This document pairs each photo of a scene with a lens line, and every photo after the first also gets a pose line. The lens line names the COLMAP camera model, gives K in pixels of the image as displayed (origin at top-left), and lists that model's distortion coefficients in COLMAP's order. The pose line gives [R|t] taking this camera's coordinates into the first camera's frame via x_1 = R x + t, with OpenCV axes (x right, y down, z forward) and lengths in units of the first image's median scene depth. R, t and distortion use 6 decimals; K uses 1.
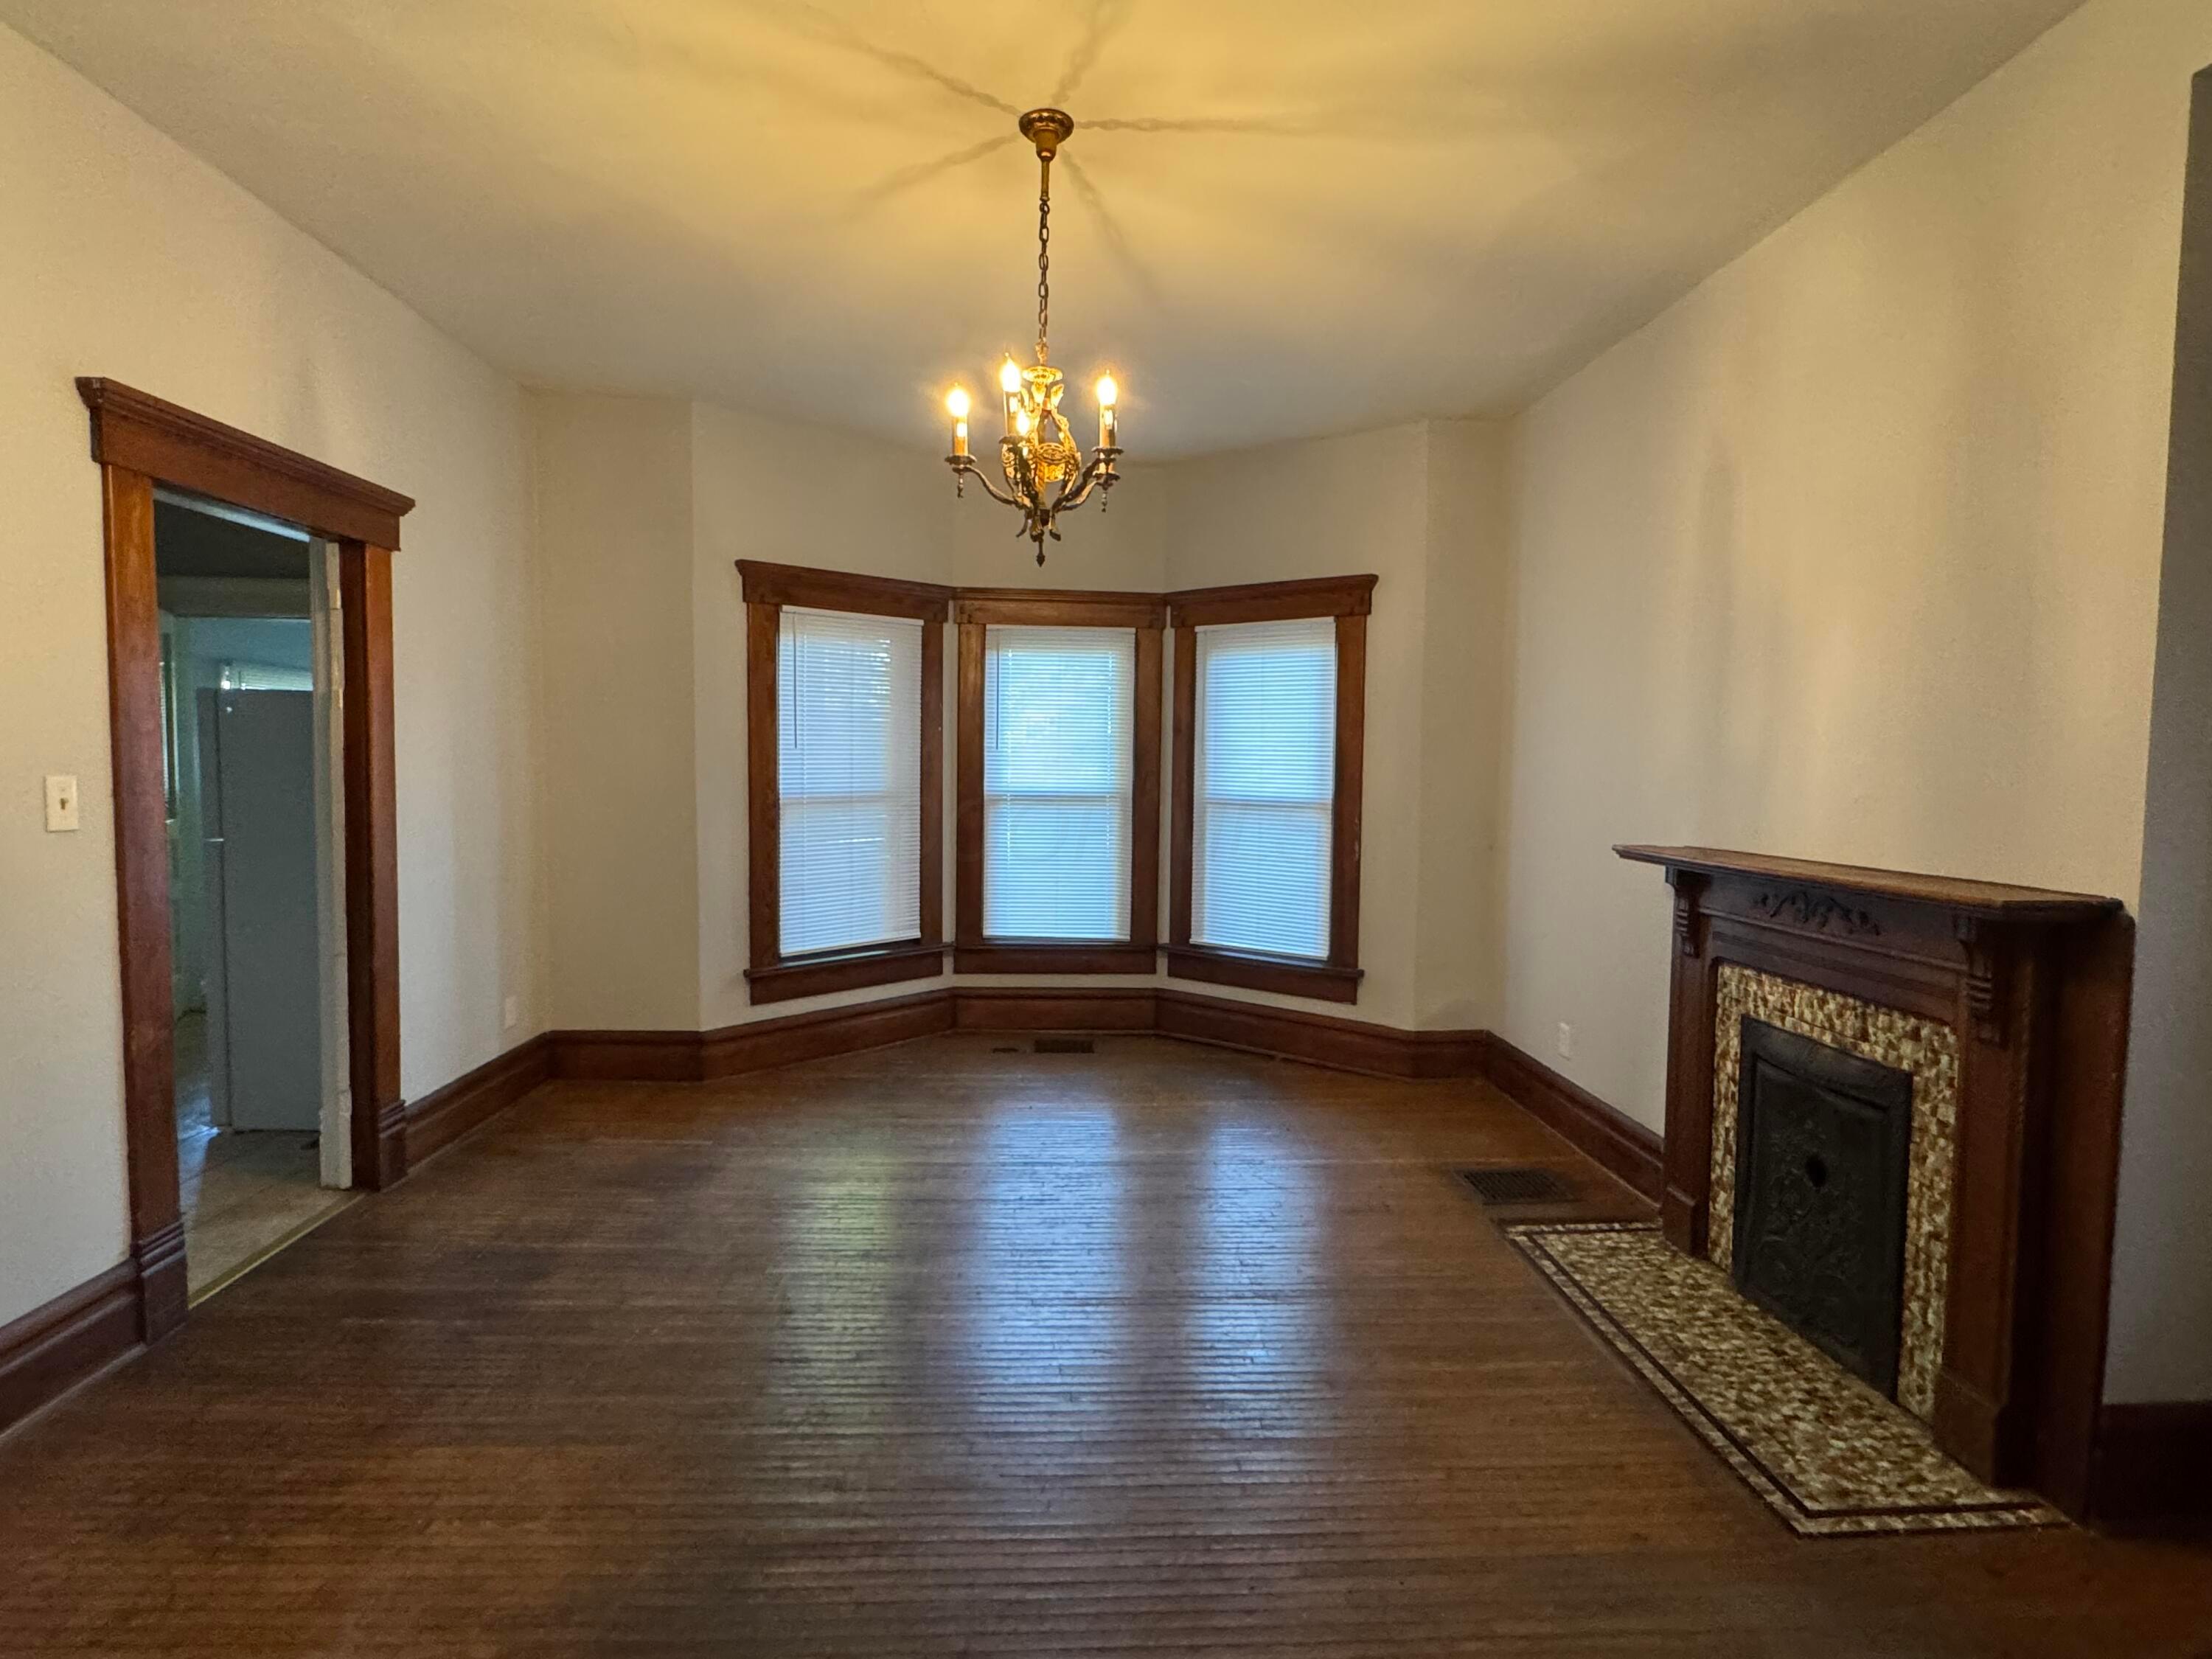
lens RADIAL K [[1134.9, 0, 1110.8], [0, 1134.9, 823.6], [0, 0, 1]] dist [0.005467, 0.002853]
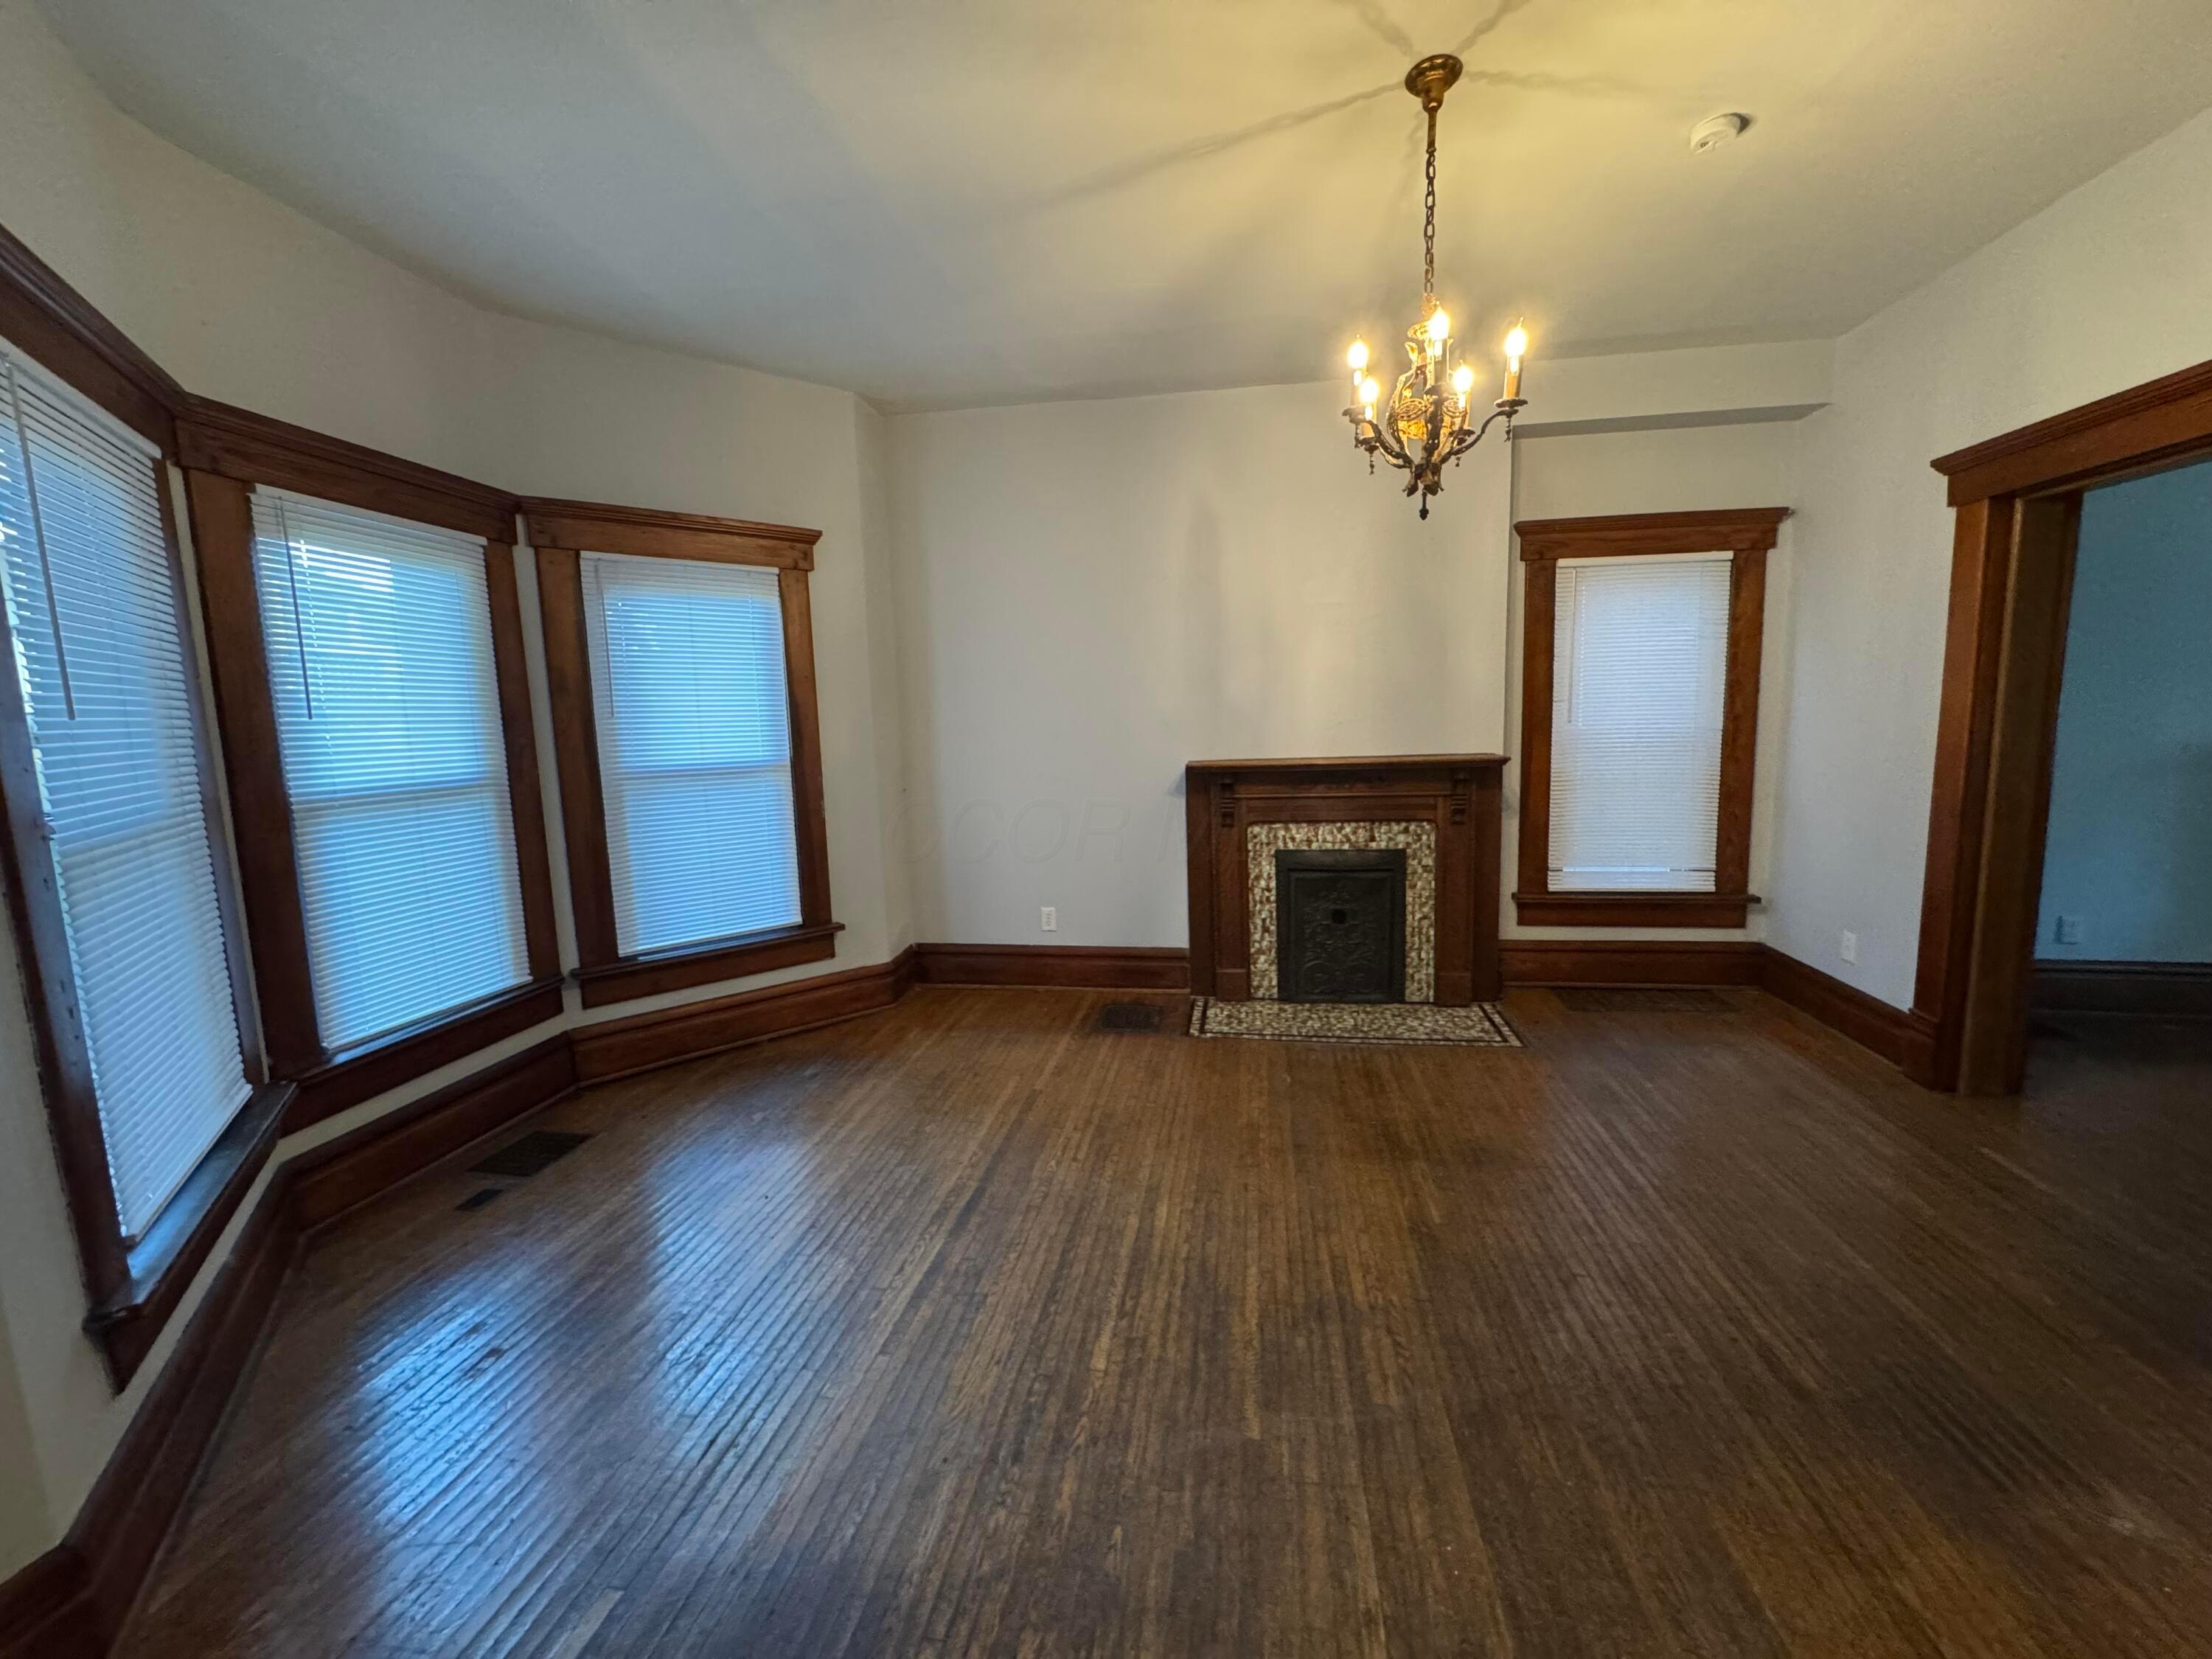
lens RADIAL K [[883.8, 0, 1110.9], [0, 883.8, 823.7], [0, 0, 1]] dist [0.000047, 0.000098]
pose [[0.208315, -0.141605, 0.967757, -0.784795], [0.084397, 0.988376, 0.126455, -0.063899], [-0.974414, 0.055333, 0.217844, 0.925107]]
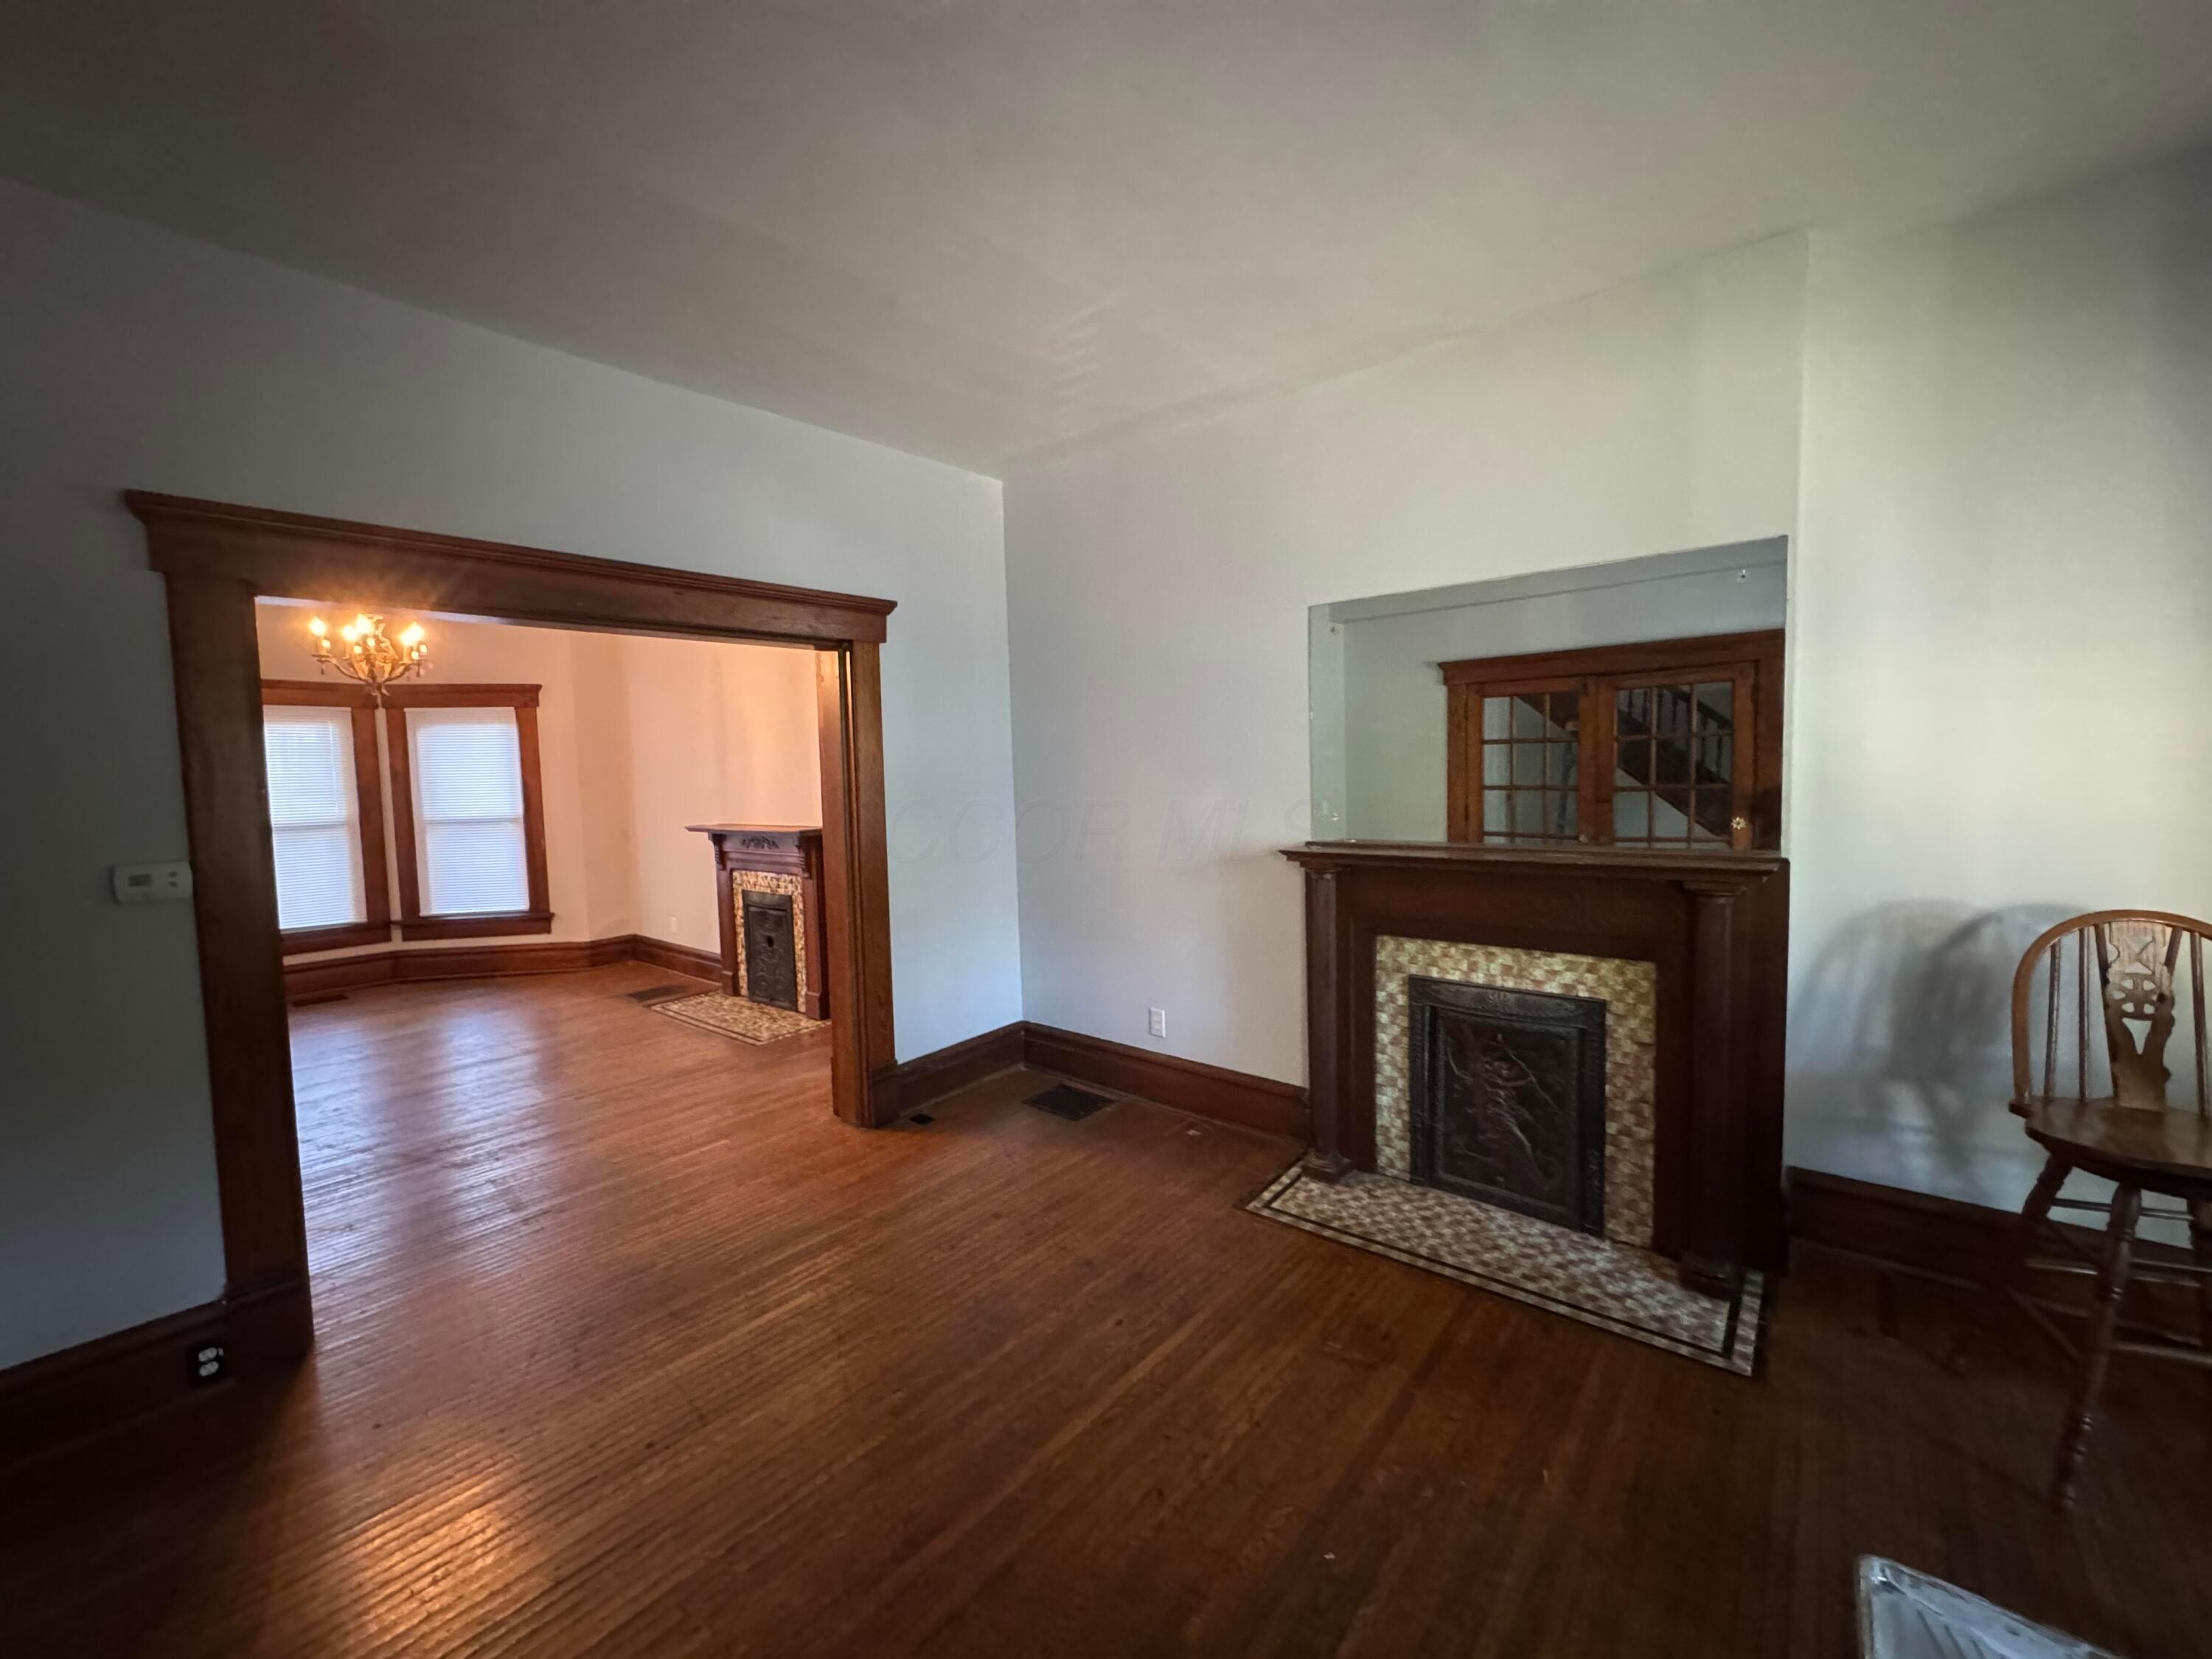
lens RADIAL K [[883.8, 0, 1104.5], [0, 883.8, 825.2], [0, 0, 1]] dist [0.000047, 0.000098]
pose [[0.679134, -0.077452, 0.729916, -0.287250], [0.076178, 0.996485, 0.034859, 0.021762], [-0.730050, 0.031930, 0.682647, -0.854789]]
